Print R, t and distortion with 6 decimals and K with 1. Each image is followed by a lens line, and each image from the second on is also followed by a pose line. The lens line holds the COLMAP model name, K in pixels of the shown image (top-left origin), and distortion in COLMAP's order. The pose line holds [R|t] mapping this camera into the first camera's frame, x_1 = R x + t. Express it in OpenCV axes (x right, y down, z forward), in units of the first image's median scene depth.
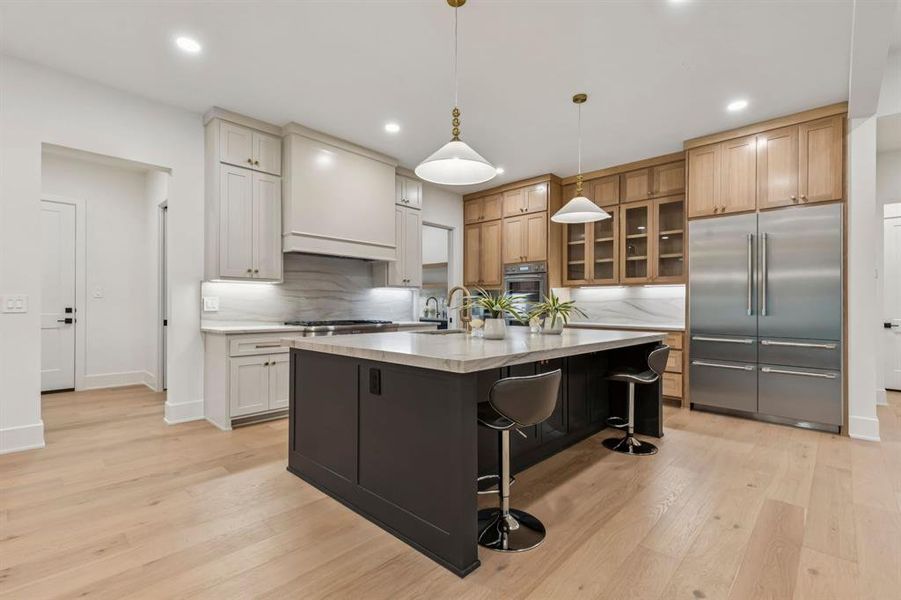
lens RADIAL K [[408.9, 0, 443.8], [0, 408.9, 304.2], [0, 0, 1]] dist [0.005827, 0.000344]
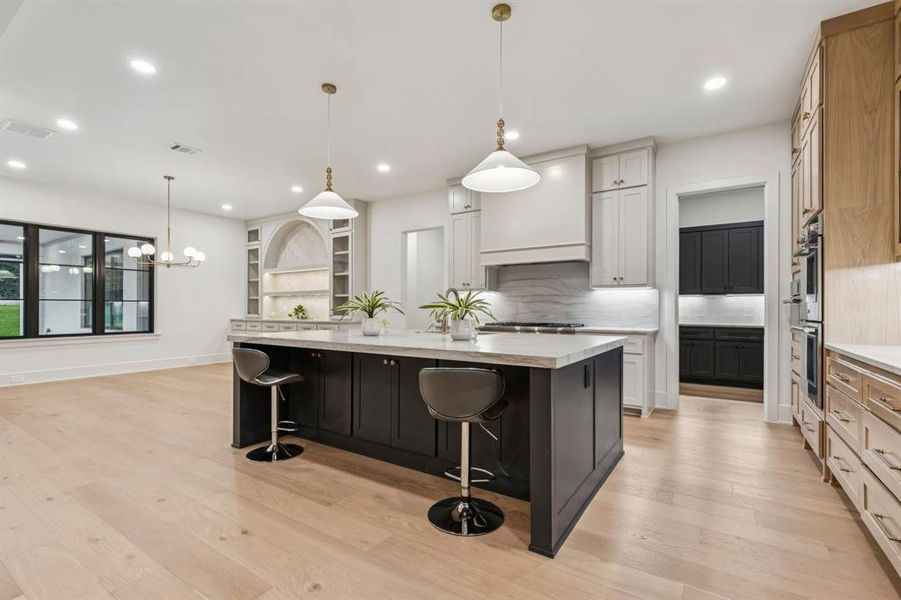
lens RADIAL K [[408.9, 0, 447.0], [0, 408.9, 302.5], [0, 0, 1]] dist [0.005827, 0.000344]
pose [[0.176316, -0.027891, -0.983938, 0.734728], [-0.001570, 0.999589, -0.028616, 0.017483], [0.984332, 0.006590, 0.176200, 0.569547]]
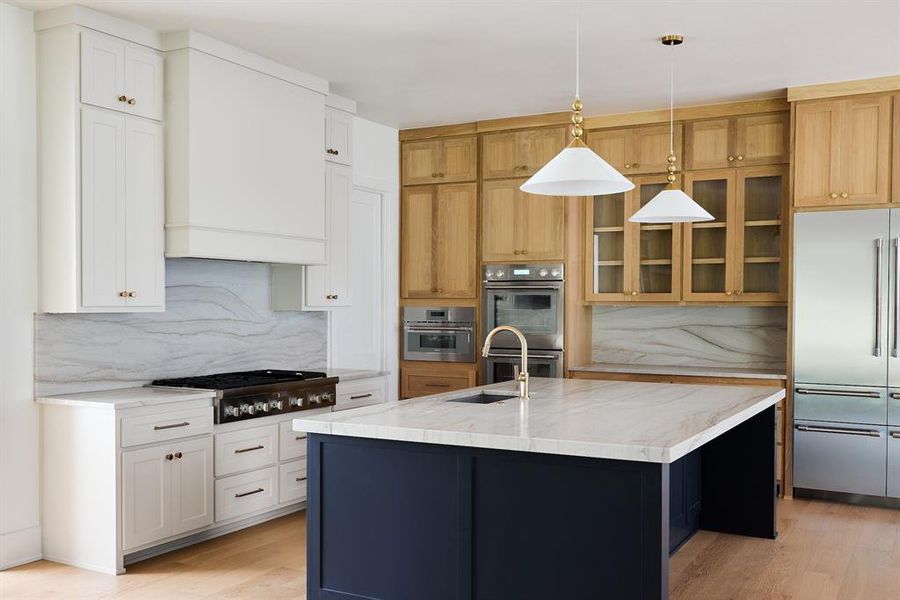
lens RADIAL K [[886.6, 0, 440.1], [0, 886.6, 330.5], [0, 0, 1]] dist [0.085317, 0.000000]
pose [[0.969507, -0.008958, 0.244898, -0.275578], [0.001759, 0.999560, 0.029601, -0.051821], [-0.245056, -0.028267, 0.969097, -0.233698]]
